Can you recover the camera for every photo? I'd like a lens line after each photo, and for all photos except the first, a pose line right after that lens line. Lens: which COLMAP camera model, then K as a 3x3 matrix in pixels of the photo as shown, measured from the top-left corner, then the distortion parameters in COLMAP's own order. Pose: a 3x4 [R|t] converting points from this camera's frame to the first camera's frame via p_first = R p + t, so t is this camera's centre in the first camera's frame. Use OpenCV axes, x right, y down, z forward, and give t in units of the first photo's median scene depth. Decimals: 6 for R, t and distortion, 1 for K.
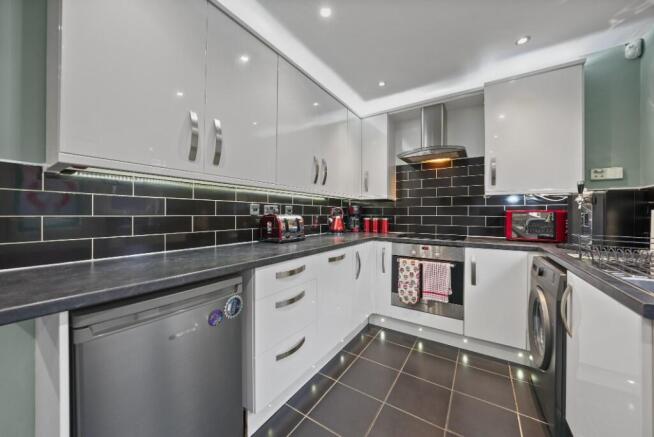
lens RADIAL K [[236.6, 0, 329.6], [0, 236.6, 213.8], [0, 0, 1]] dist [-0.002201, -0.000197]
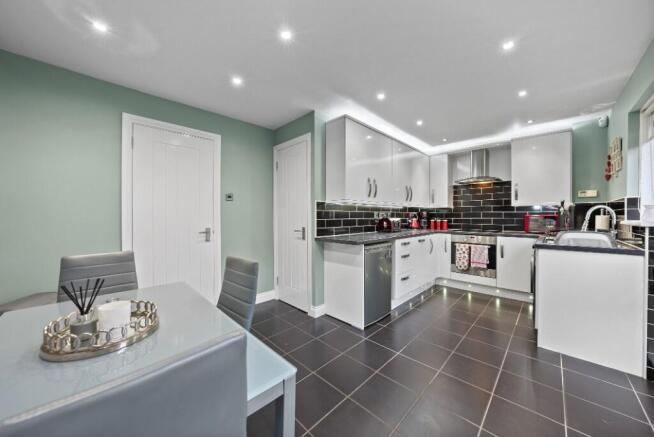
lens RADIAL K [[229.2, 0, 326.1], [0, 229.2, 217.0], [0, 0, 1]] dist [-0.034867, 0.009471]
pose [[0.976703, -0.003658, -0.214565, -0.271786], [0.004681, 0.999980, 0.004258, -0.012571], [0.214545, -0.005163, 0.976700, -0.803435]]
